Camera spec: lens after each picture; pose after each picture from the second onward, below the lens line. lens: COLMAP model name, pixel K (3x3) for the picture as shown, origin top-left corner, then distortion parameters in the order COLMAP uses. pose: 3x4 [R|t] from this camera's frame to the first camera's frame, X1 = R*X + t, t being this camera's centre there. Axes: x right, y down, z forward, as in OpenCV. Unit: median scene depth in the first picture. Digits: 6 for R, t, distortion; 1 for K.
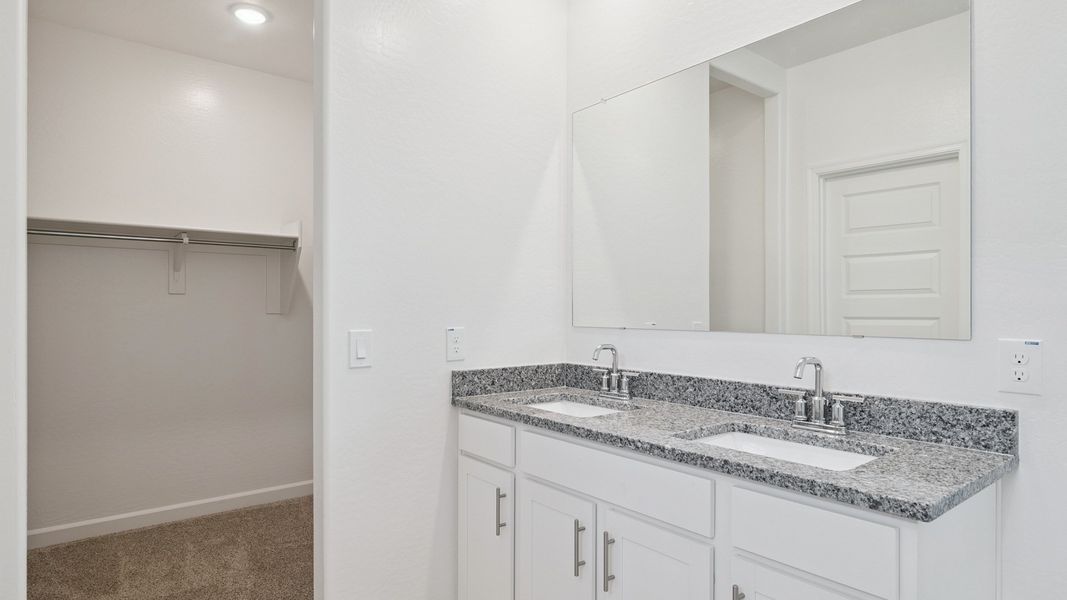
lens RADIAL K [[577.9, 0, 533.5], [0, 577.9, 300.0], [0, 0, 1]] dist [-0.000908, 0.000202]
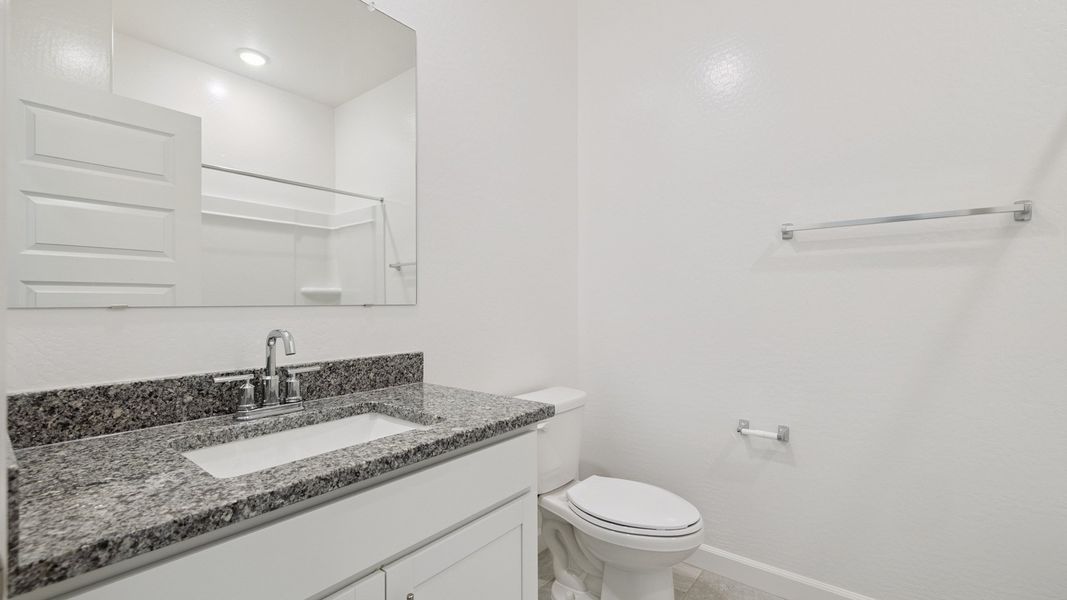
lens RADIAL K [[671.3, 0, 533.9], [0, 671.3, 315.2], [0, 0, 1]] dist [0.001880, 0.041912]
pose [[-0.405405, -0.028841, 0.913682, -0.569105], [-0.035583, 0.999243, 0.015753, 0.046515], [-0.913445, -0.026125, -0.406124, 1.028694]]
